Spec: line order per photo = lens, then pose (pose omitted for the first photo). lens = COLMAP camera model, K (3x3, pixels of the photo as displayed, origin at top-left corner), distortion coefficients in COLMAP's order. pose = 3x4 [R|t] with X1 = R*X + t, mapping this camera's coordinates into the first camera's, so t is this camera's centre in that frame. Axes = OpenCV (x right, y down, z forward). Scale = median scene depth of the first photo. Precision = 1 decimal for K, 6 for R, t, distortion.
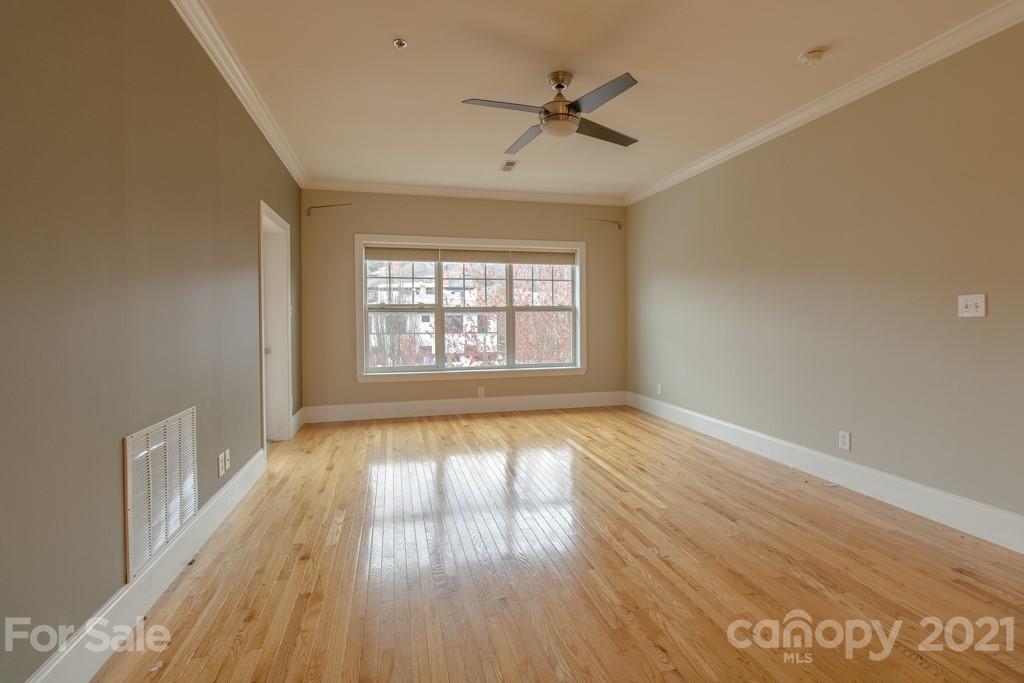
lens RADIAL K [[482.0, 0, 515.6], [0, 482.0, 305.5], [0, 0, 1]] dist [0.000498, 0.000508]
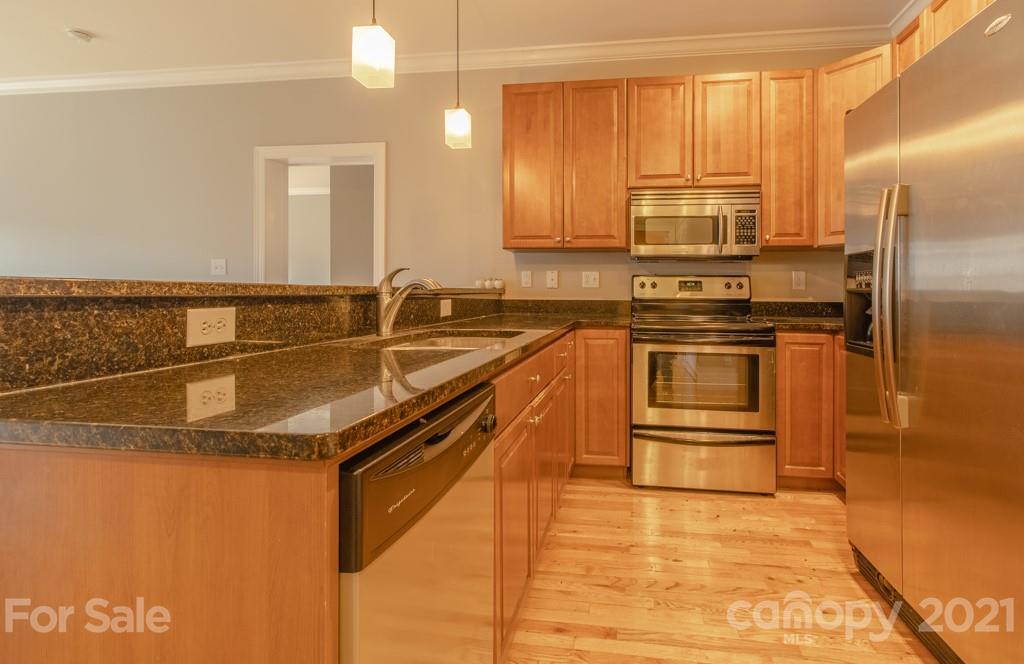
lens RADIAL K [[506.5, 0, 557.7], [0, 506.5, 289.5], [0, 0, 1]] dist [-0.000668, -0.000009]
pose [[0.372500, 0.019186, 0.927834, -0.019679], [-0.025641, 0.999617, -0.010377, 0.022998], [-0.927678, -0.019925, 0.372849, -0.226144]]
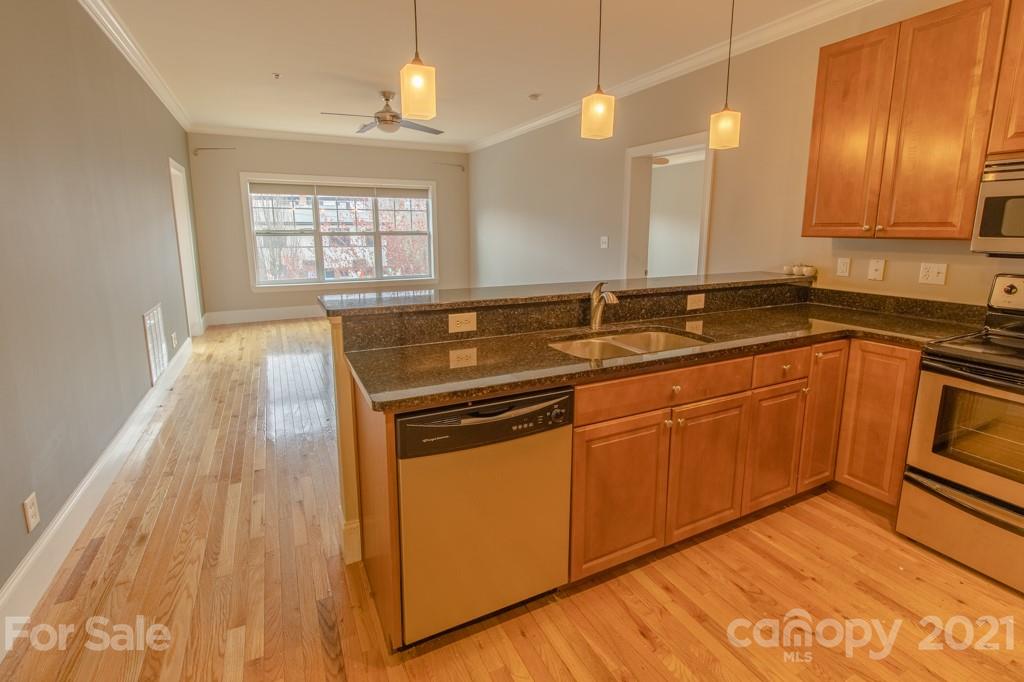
lens RADIAL K [[482.0, 0, 515.6], [0, 482.0, 305.0], [0, 0, 1]] dist [0.000498, 0.000508]
pose [[0.976225, -0.025555, 0.215249, 0.079604], [-0.013130, 0.984231, 0.176401, -0.042768], [-0.216363, -0.175033, 0.960495, -0.393579]]
